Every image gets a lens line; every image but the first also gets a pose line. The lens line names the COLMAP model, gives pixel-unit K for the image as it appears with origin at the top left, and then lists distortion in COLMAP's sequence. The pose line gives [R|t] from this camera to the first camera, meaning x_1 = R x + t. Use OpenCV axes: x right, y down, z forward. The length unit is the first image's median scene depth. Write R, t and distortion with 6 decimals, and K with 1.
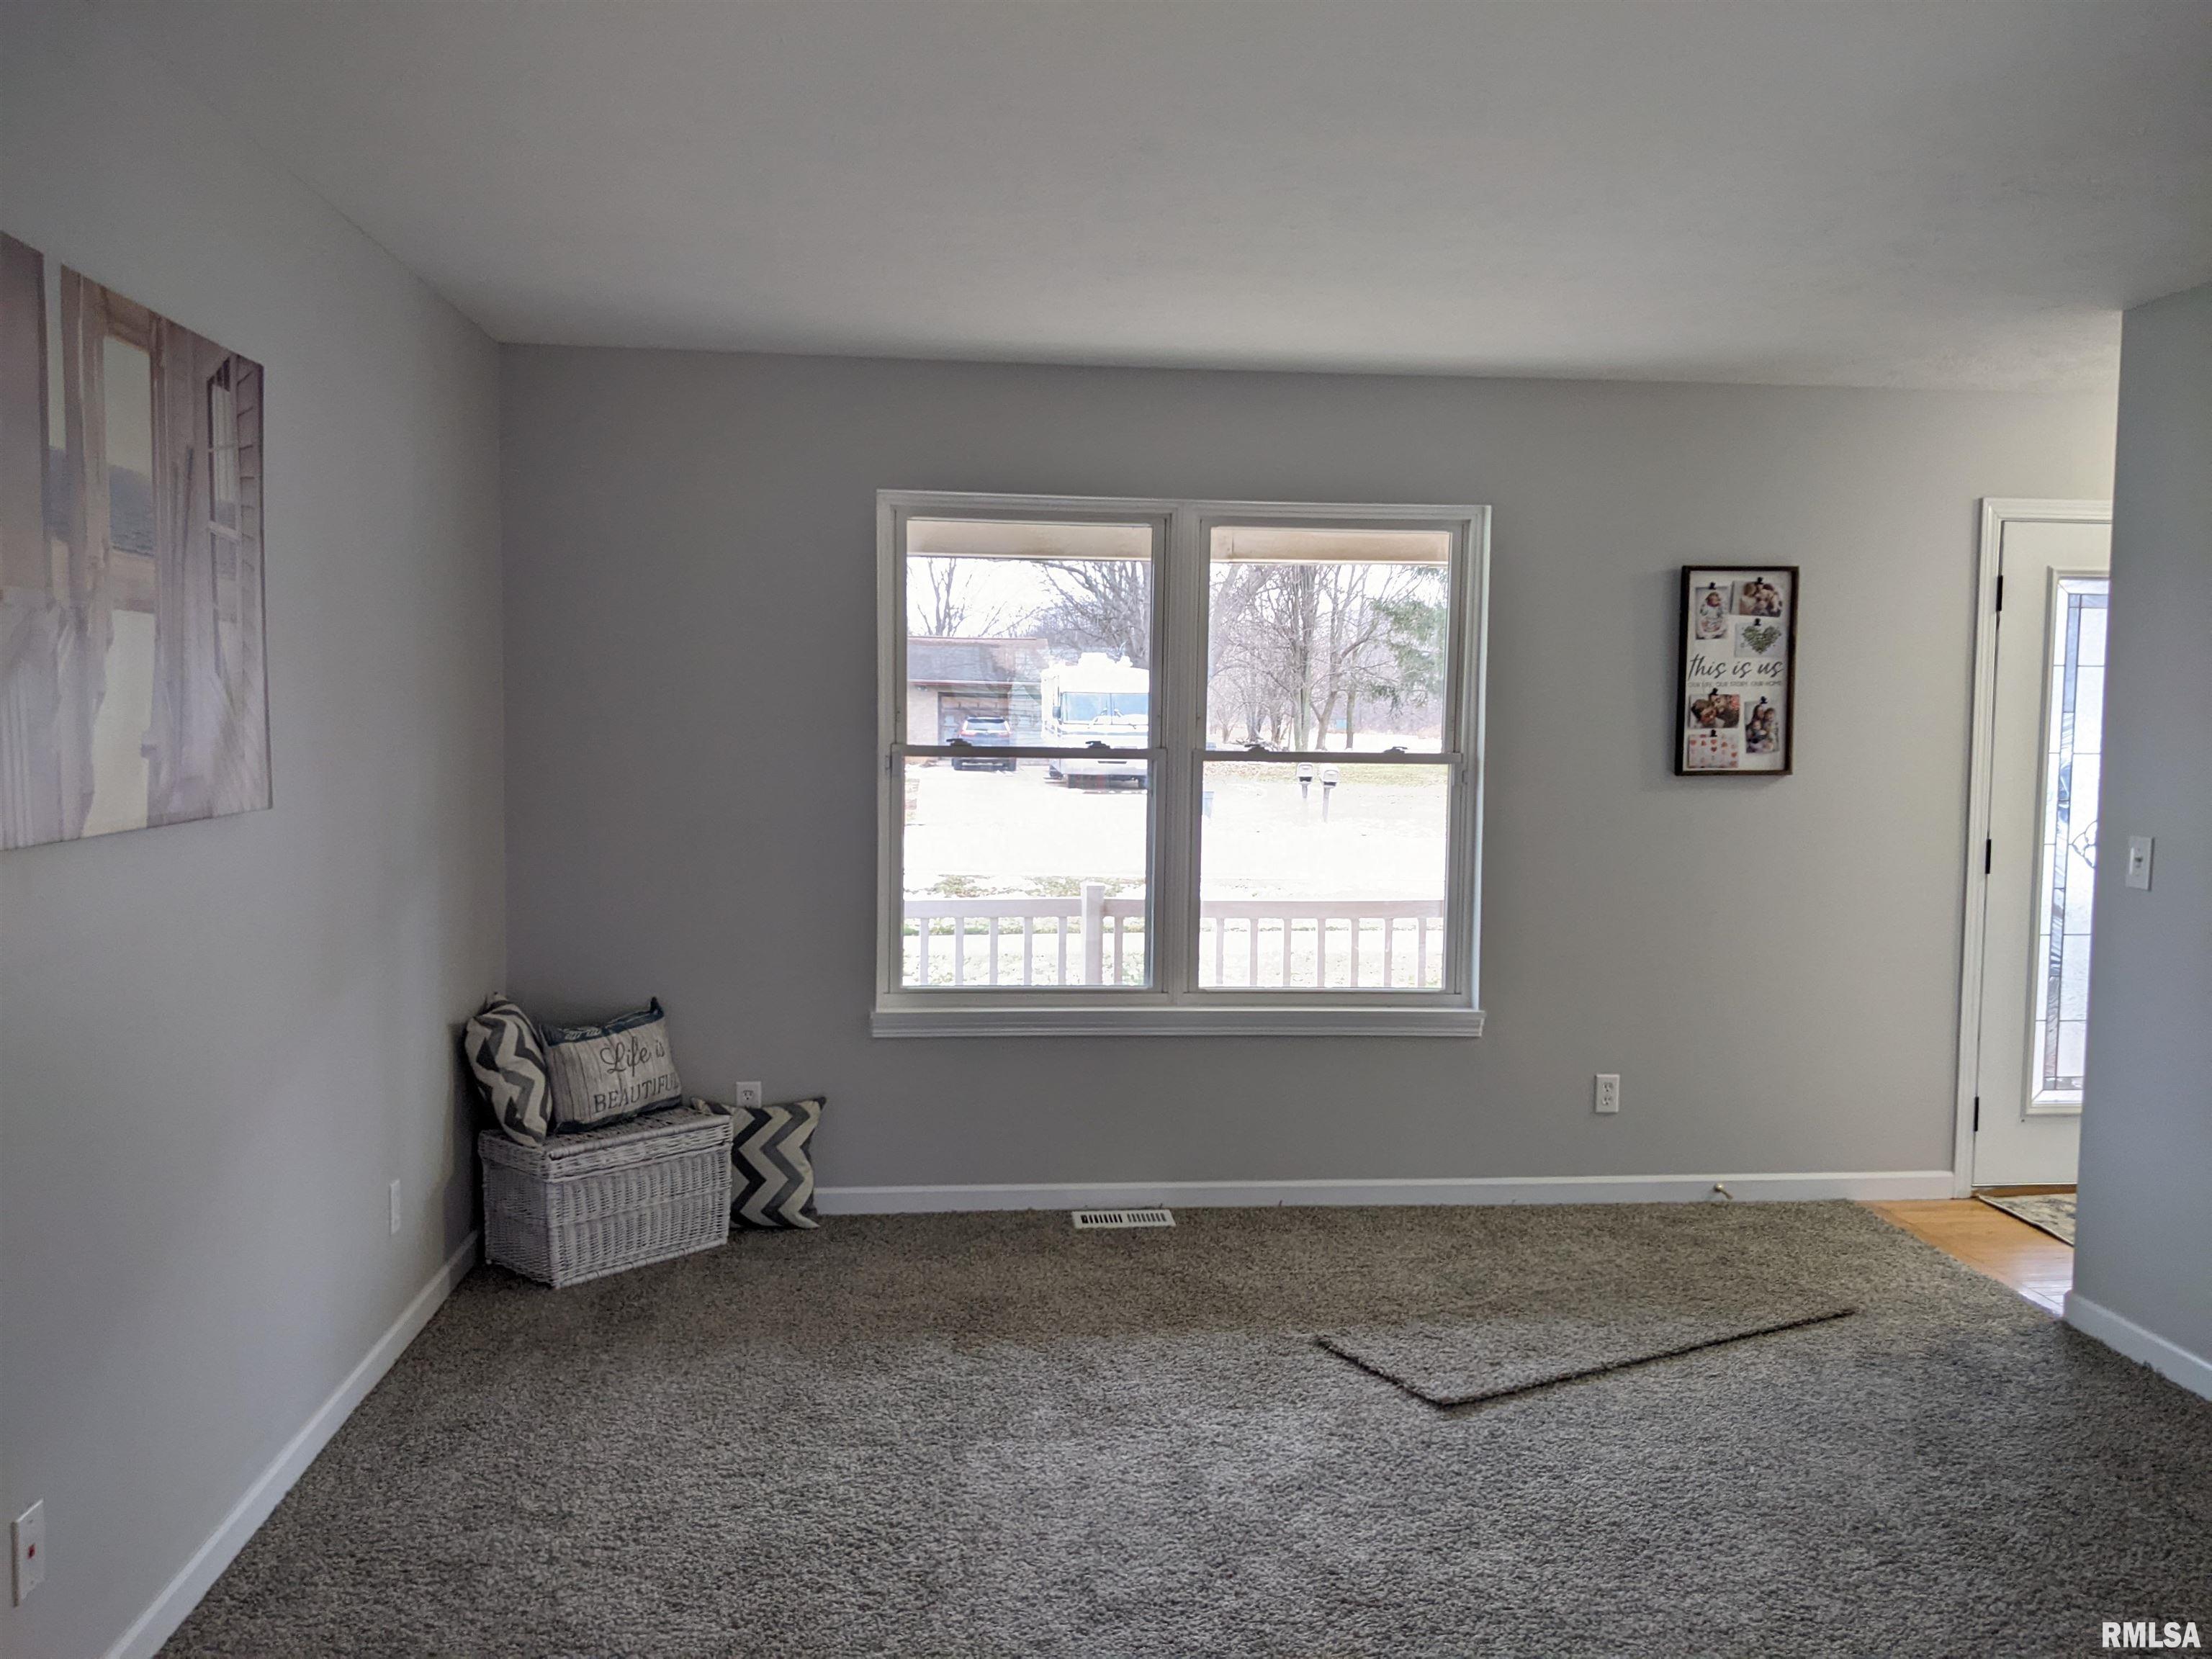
lens RADIAL K [[1756.1, 0, 1104.1], [0, 1756.1, 825.3], [0, 0, 1]] dist [0.107557, -0.224815]
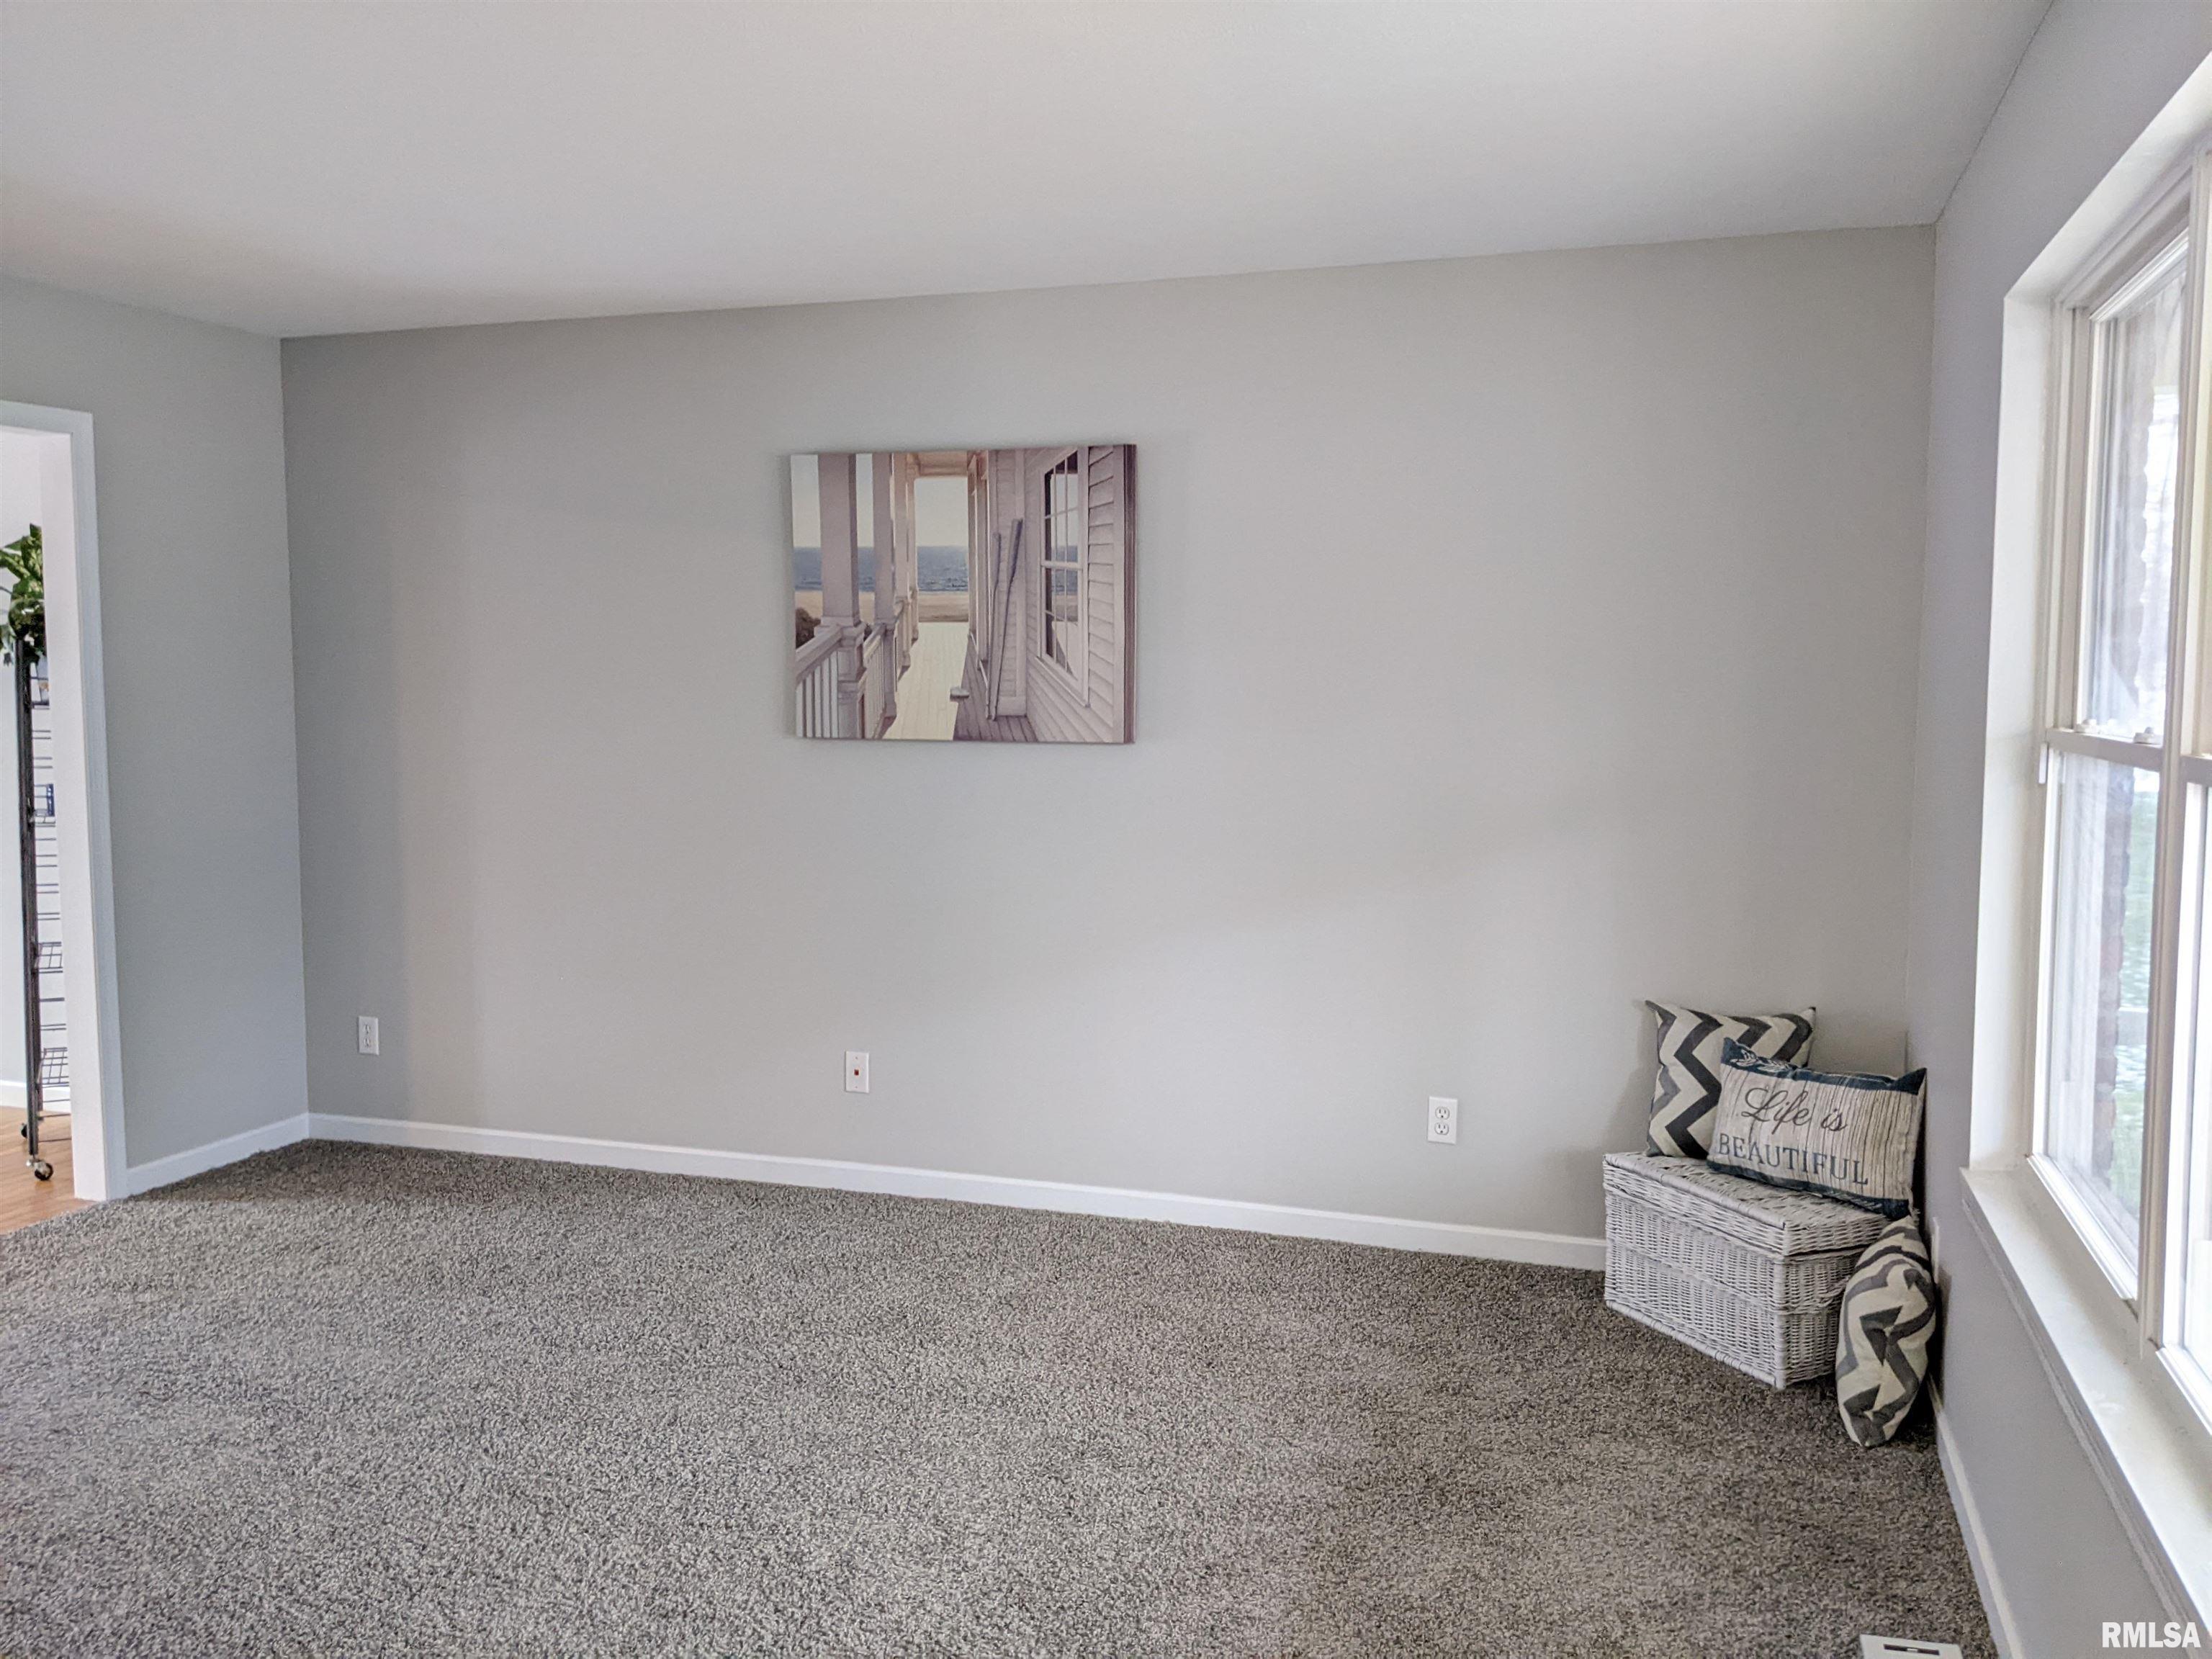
lens RADIAL K [[1779.2, 0, 1114.0], [0, 1779.2, 796.2], [0, 0, 1]] dist [0.060561, -0.112962]
pose [[-0.392282, 0.062814, -0.917698, 0.982983], [-0.065085, 0.993270, 0.095808, -0.115791], [0.917540, 0.097312, -0.385553, 1.699036]]
